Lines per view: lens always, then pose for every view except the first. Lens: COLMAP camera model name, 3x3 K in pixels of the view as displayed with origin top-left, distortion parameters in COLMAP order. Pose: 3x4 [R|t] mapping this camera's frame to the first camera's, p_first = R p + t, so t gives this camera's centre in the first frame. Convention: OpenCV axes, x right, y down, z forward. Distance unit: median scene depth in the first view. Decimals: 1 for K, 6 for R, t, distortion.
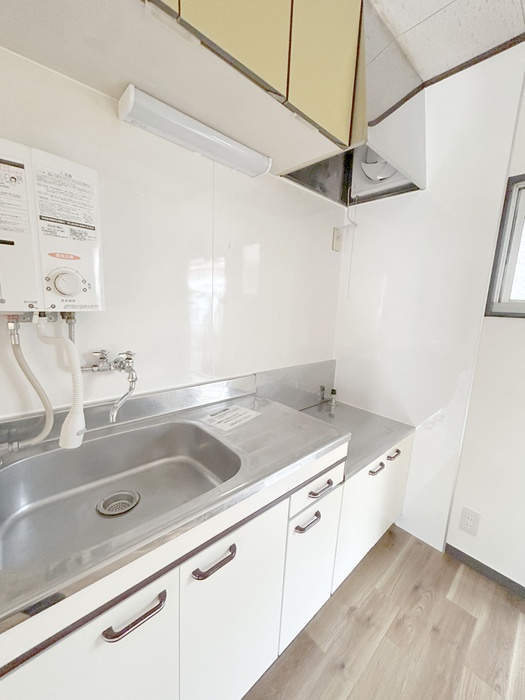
lens RADIAL K [[281.5, 0, 262.5], [0, 281.5, 350.0], [0, 0, 1]] dist [0.000439, 0.000171]
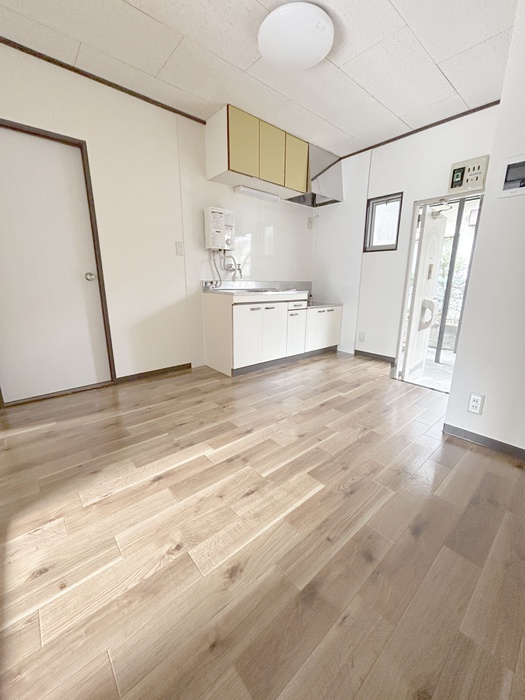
lens RADIAL K [[281.5, 0, 262.5], [0, 281.5, 350.0], [0, 0, 1]] dist [0.000439, 0.000171]
pose [[0.999070, -0.028304, -0.032542, -0.079097], [0.030633, 0.996829, 0.073445, 0.524155], [0.030360, -0.074373, 0.996768, -1.591074]]
